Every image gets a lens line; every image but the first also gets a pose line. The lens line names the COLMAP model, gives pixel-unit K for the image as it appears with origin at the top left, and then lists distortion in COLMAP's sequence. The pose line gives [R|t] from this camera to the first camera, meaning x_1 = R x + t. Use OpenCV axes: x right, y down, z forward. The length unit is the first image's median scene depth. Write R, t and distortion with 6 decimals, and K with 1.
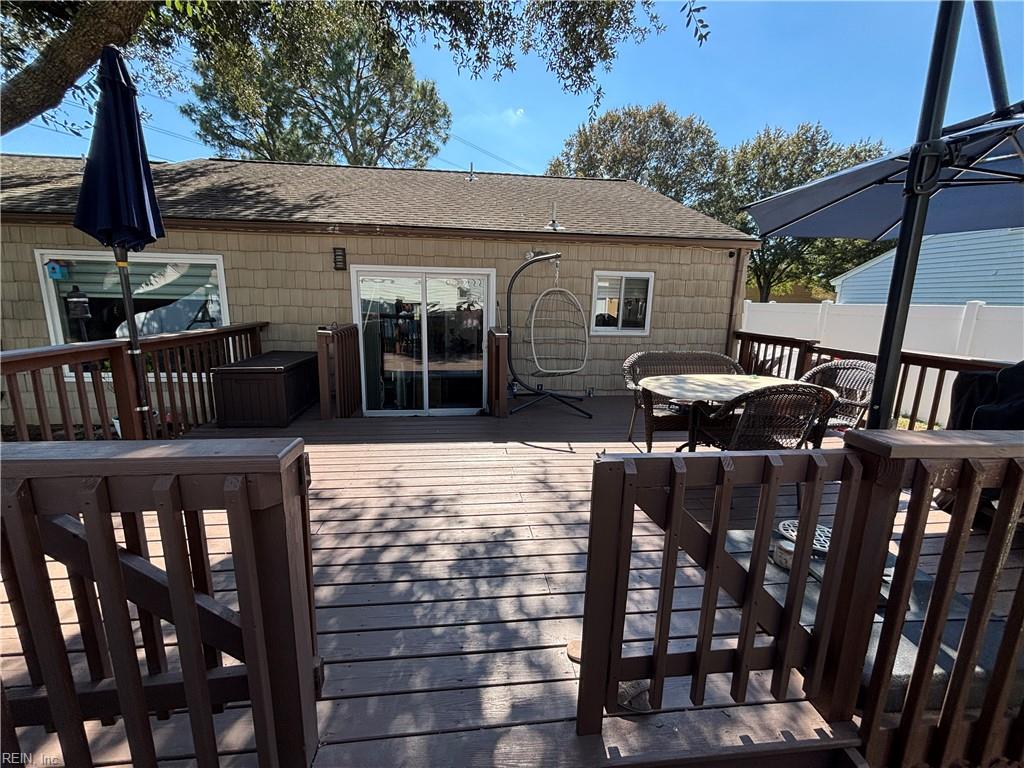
lens RADIAL K [[409.5, 0, 512.0], [0, 409.5, 384.0], [0, 0, 1]] dist [0.002571, 0.000451]
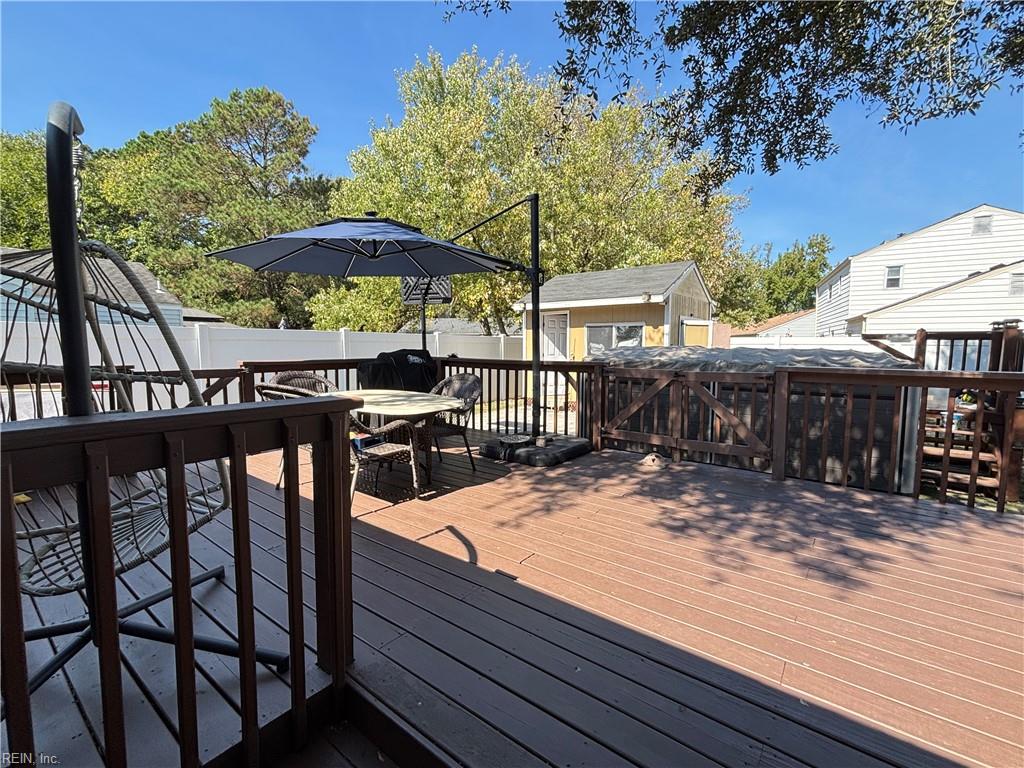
lens RADIAL K [[456.9, 0, 512.0], [0, 456.9, 384.0], [0, 0, 1]] dist [0.003369, 0.000933]
pose [[-0.727935, -0.094174, 0.679148, -0.659219], [0.102388, 0.964486, 0.243484, -0.383543], [-0.677958, 0.246777, -0.692441, 2.082746]]
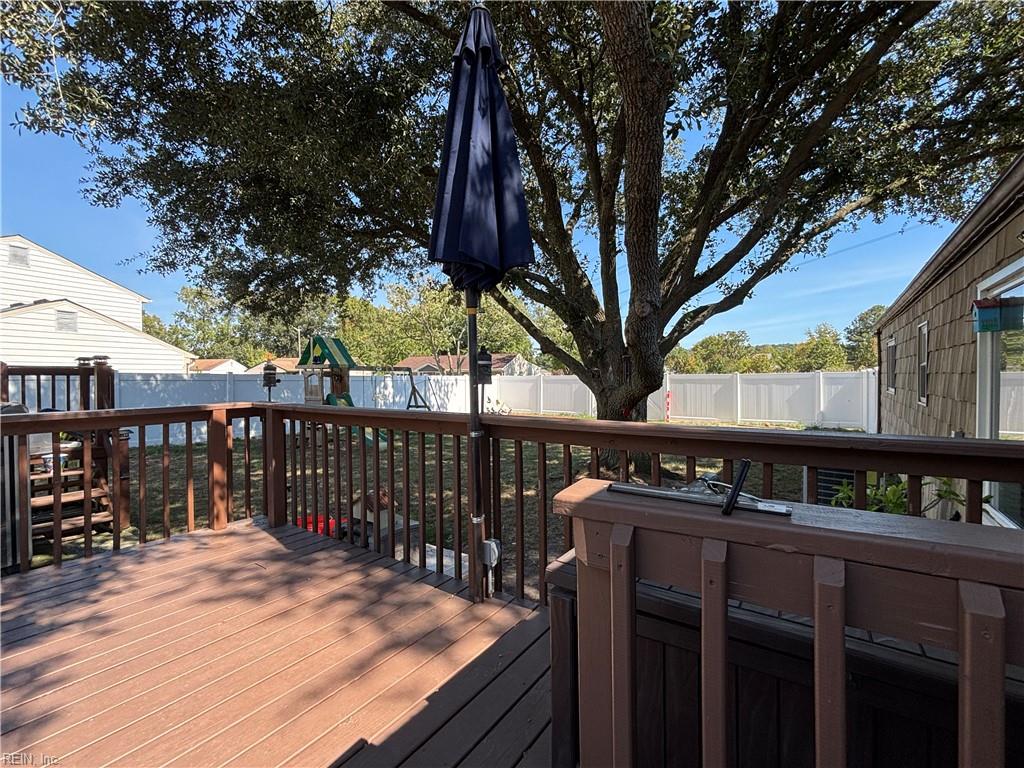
lens RADIAL K [[456.9, 0, 512.0], [0, 456.9, 384.0], [0, 0, 1]] dist [0.003369, 0.000933]
pose [[-0.646400, -0.020197, -0.762731, -0.495988], [-0.161054, 0.980738, 0.110520, -0.351663], [0.745807, 0.194281, -0.637202, 1.907360]]
